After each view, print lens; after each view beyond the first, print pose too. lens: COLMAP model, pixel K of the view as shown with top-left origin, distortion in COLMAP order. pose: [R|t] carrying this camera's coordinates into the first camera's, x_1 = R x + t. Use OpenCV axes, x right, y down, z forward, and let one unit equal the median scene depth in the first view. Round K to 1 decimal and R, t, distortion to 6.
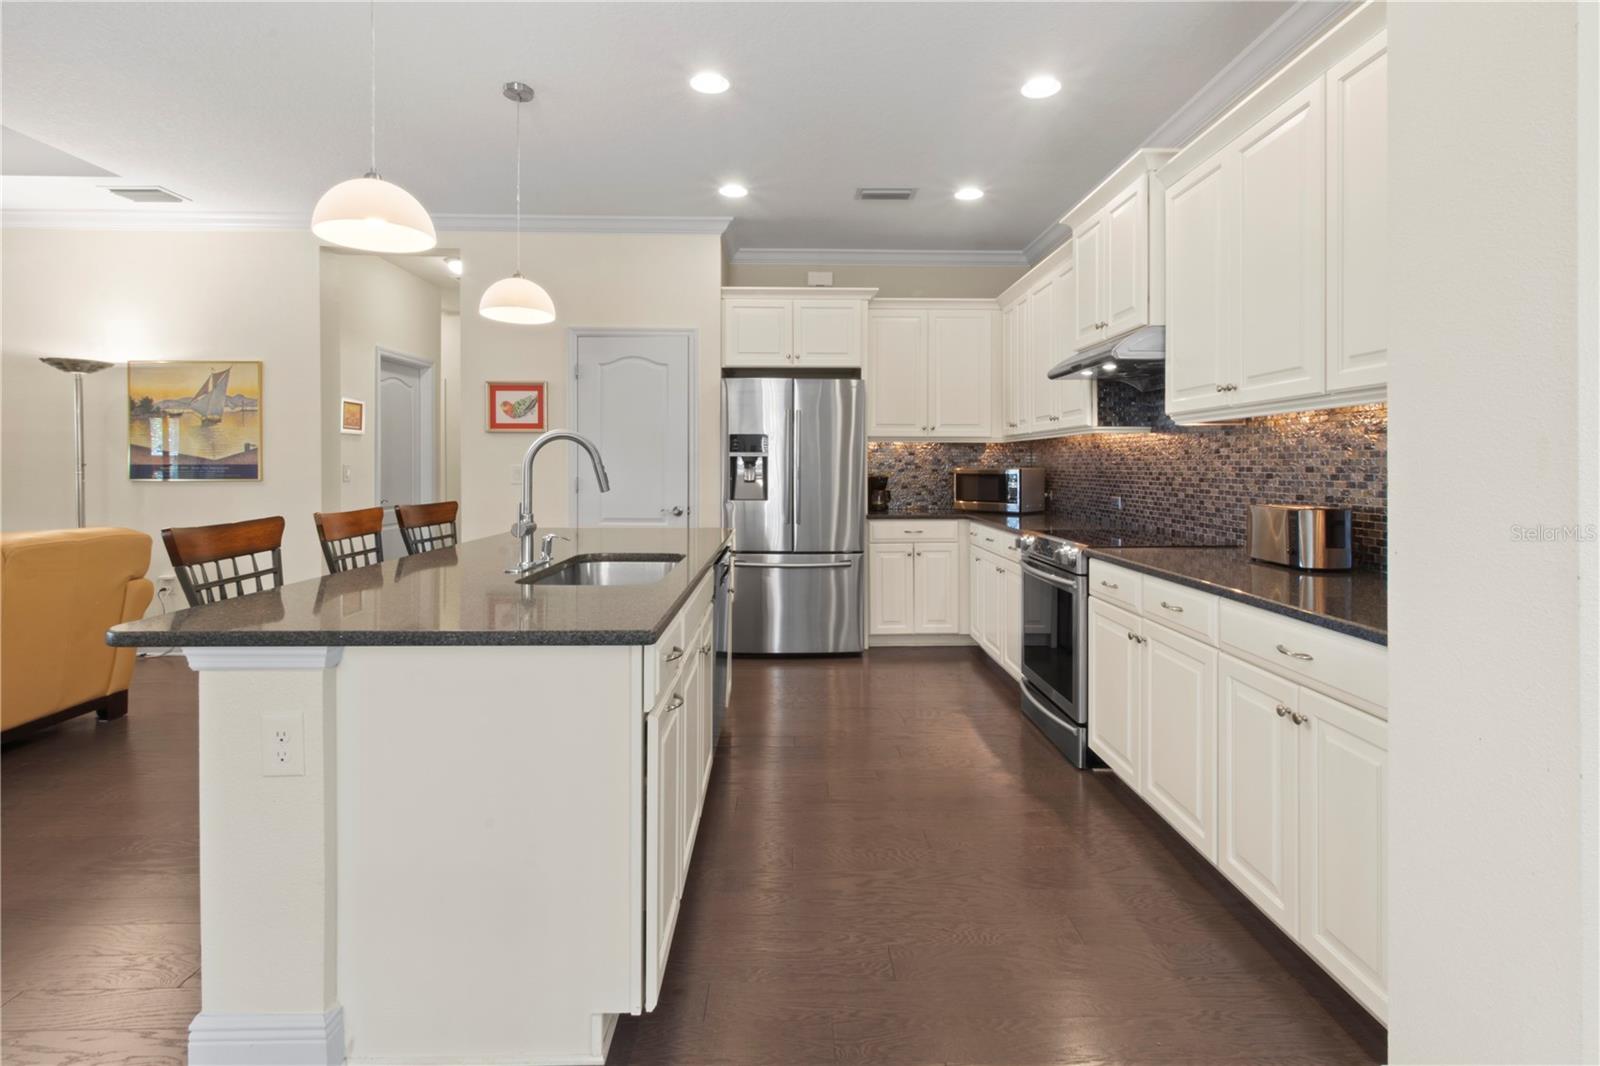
lens RADIAL K [[763.6, 0, 810.4], [0, 763.6, 468.6], [0, 0, 1]] dist [0.004991, 0.000178]
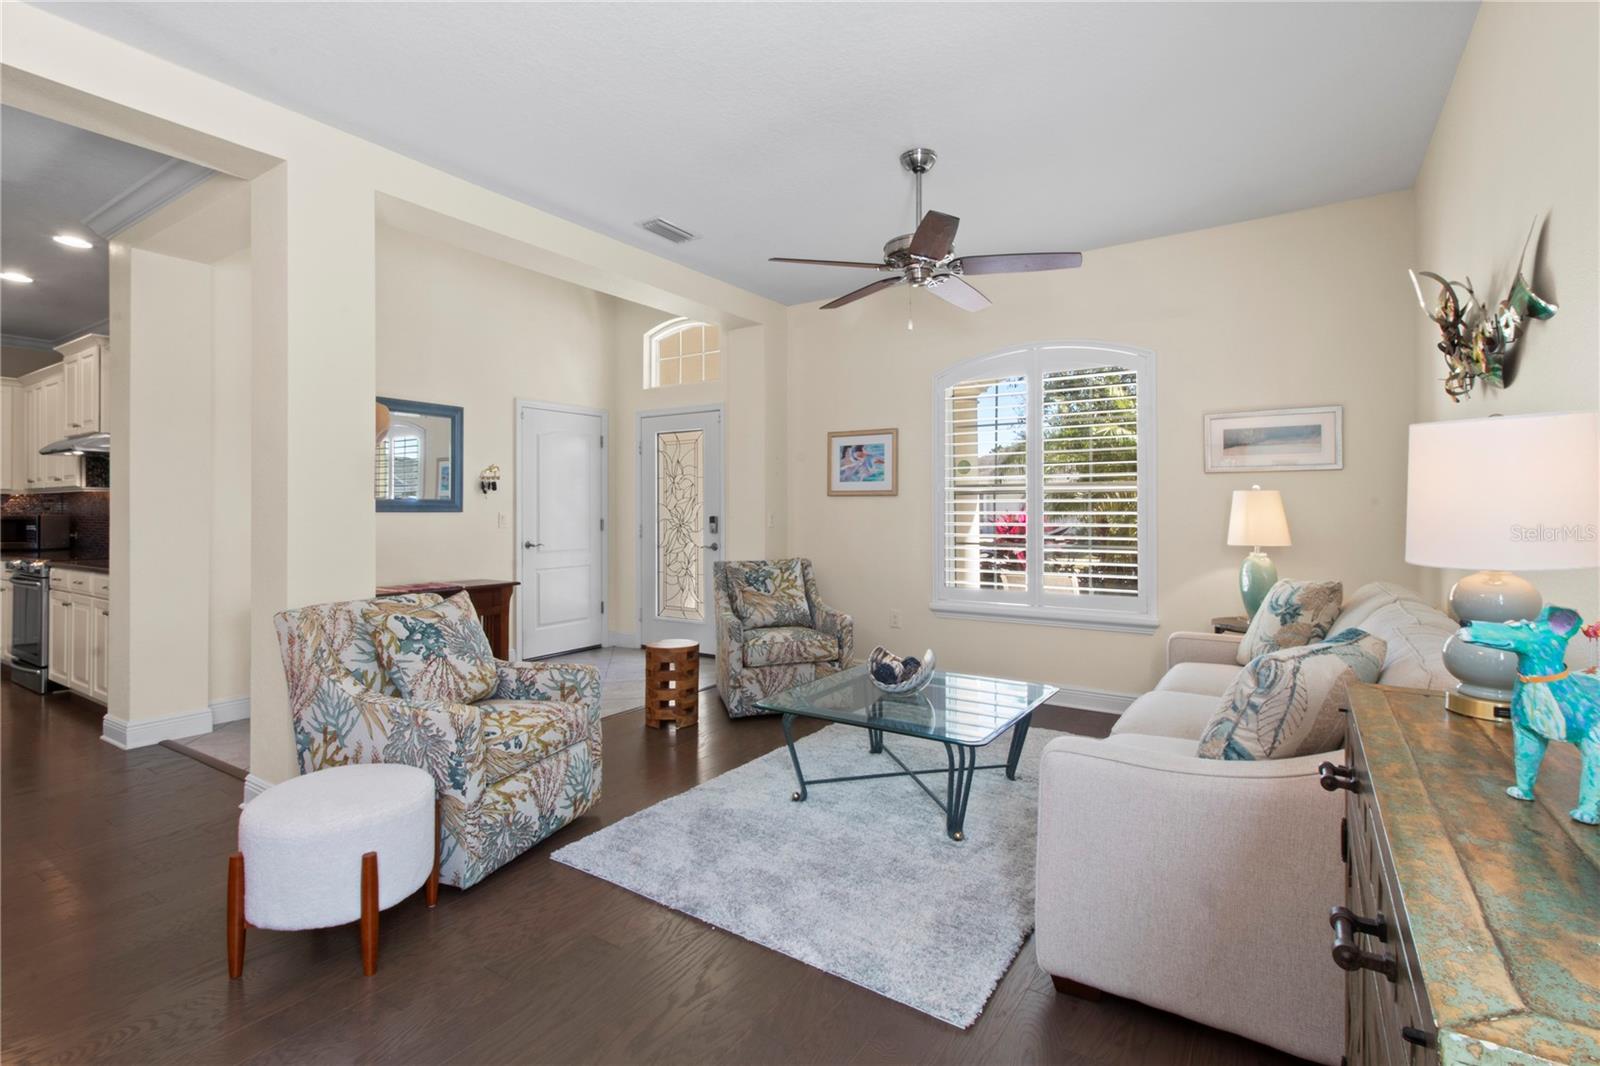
lens RADIAL K [[749.4, 0, 811.7], [0, 749.4, 508.1], [0, 0, 1]] dist [0.002029, 0.000655]
pose [[0.571493, 0.001960, 0.820605, -0.026008], [0.004163, 0.999977, -0.005288, 0.000780], [-0.820596, 0.006438, 0.571472, -0.920927]]
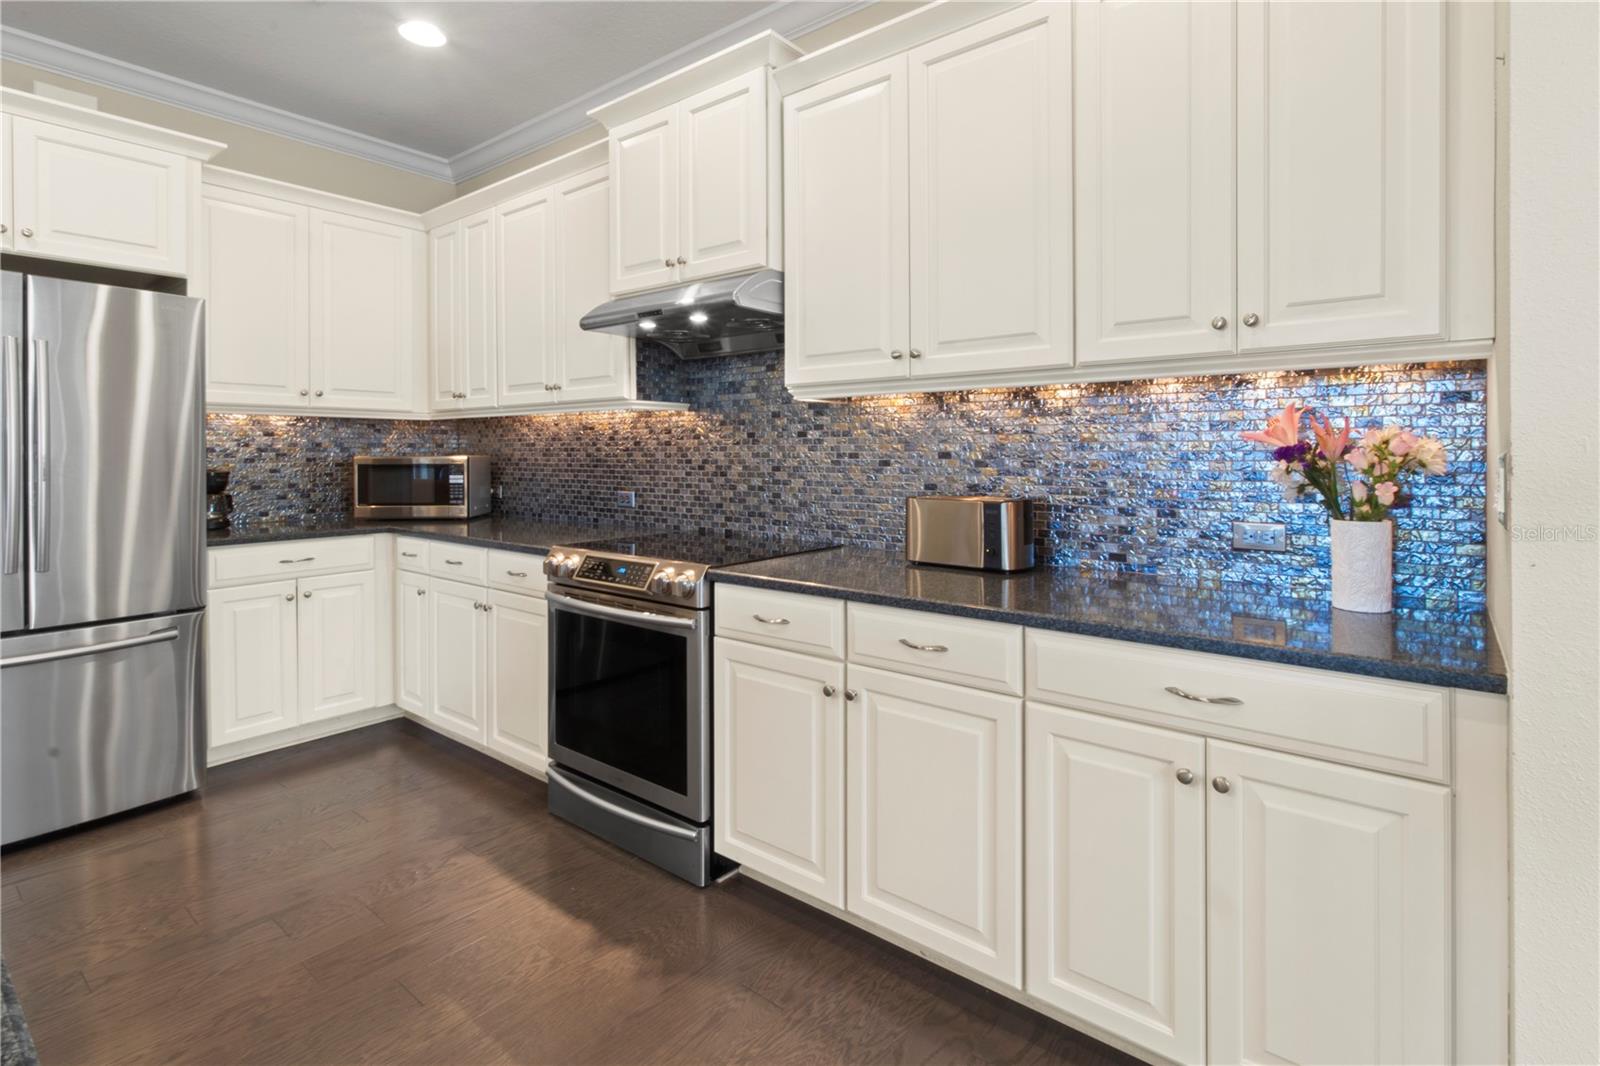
lens RADIAL K [[768.7, 0, 811.7], [0, 768.7, 454.0], [0, 0, 1]] dist [-0.000785, -0.000758]
pose [[0.644089, -0.003710, 0.764941, -0.080760], [0.005299, 0.999986, 0.000389, -0.000992], [-0.764932, 0.003803, 0.644100, 0.326026]]
